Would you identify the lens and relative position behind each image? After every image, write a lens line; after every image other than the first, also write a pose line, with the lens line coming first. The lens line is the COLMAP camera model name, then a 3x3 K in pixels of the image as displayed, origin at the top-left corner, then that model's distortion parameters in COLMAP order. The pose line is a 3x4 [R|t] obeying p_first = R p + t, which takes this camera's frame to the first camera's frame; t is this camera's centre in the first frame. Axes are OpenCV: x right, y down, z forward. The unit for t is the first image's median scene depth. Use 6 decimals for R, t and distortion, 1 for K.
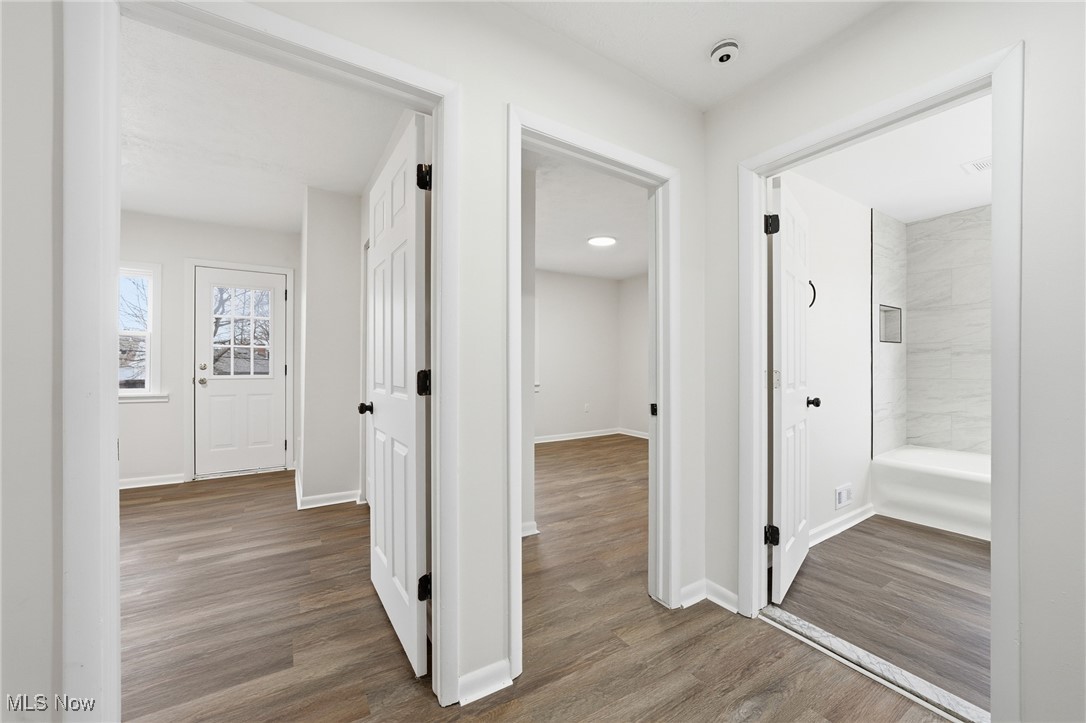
lens RADIAL K [[418.2, 0, 545.1], [0, 418.2, 365.9], [0, 0, 1]] dist [-0.001539, -0.000013]
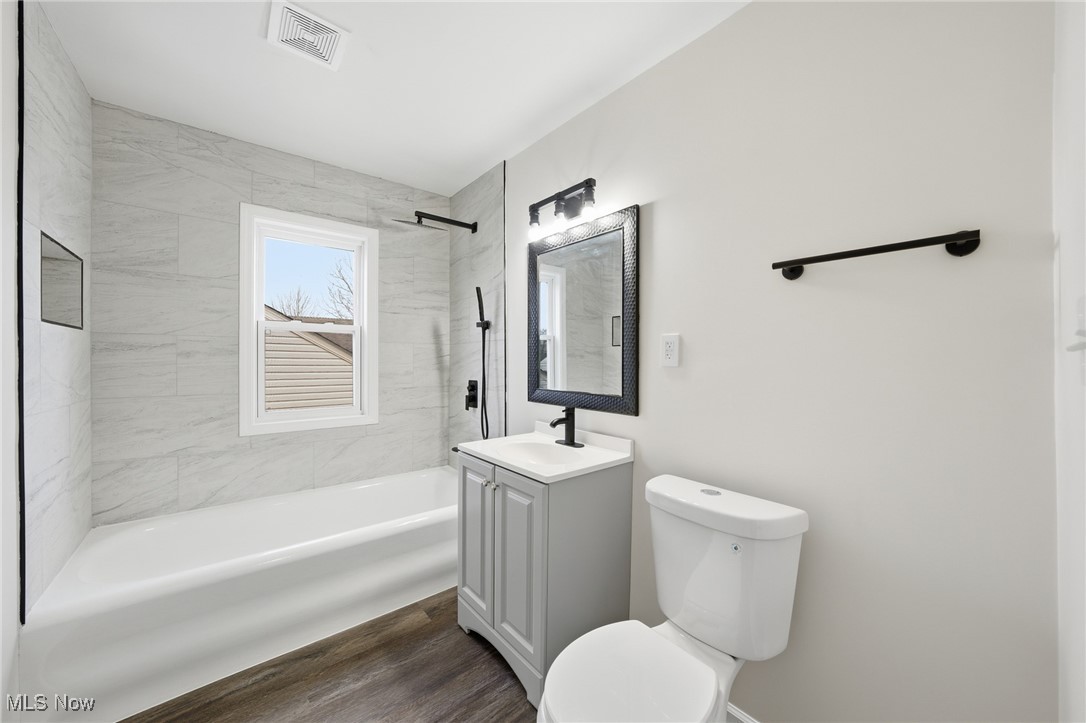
lens RADIAL K [[380.6, 0, 541.0], [0, 380.6, 363.1], [0, 0, 1]] dist [-0.007695, 0.000079]
pose [[-0.115261, 0.002067, 0.993333, 0.361065], [0.002999, 0.999994, -0.001733, -0.013410], [-0.993331, 0.002779, -0.115267, 0.530362]]
